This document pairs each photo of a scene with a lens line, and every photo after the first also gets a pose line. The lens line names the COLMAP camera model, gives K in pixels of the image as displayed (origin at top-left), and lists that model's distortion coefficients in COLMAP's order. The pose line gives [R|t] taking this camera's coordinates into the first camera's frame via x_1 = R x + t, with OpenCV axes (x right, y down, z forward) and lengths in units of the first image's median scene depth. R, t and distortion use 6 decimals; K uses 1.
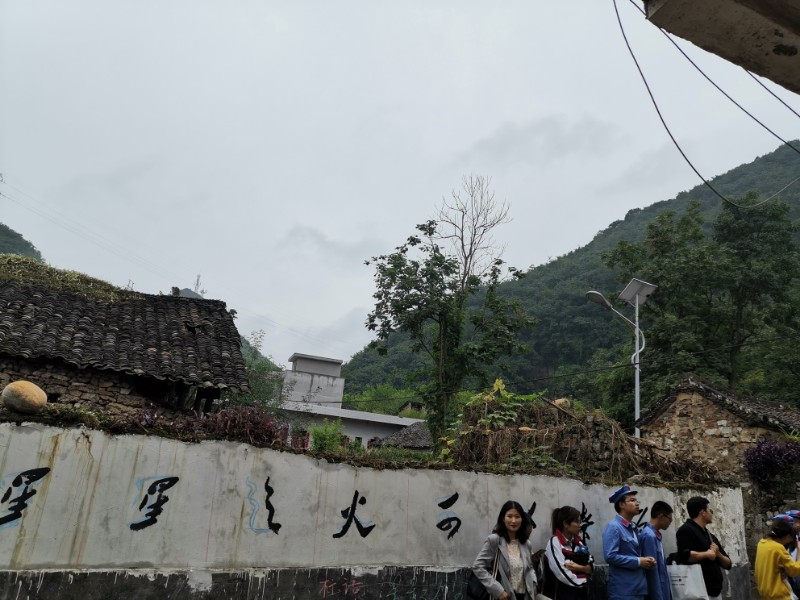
lens RADIAL K [[617.9, 0, 399.7], [0, 617.9, 301.7], [0, 0, 1]] dist [0.044922, -0.012217]
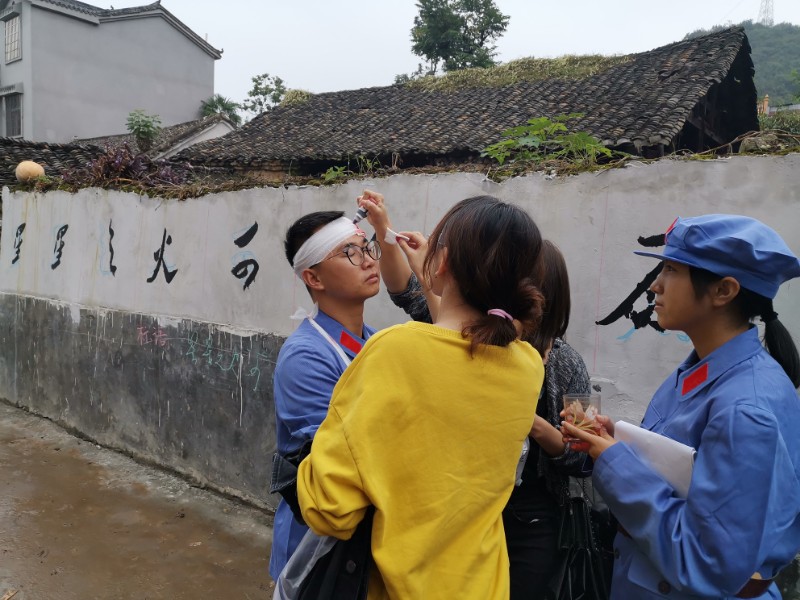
lens RADIAL K [[617.9, 0, 400.7], [0, 617.9, 297.7], [0, 0, 1]] dist [0.044922, -0.012217]
pose [[0.412342, 0.016703, -0.910876, 0.768566], [0.253057, 0.958386, 0.132130, 0.357213], [0.875178, -0.284986, 0.390956, 0.919772]]
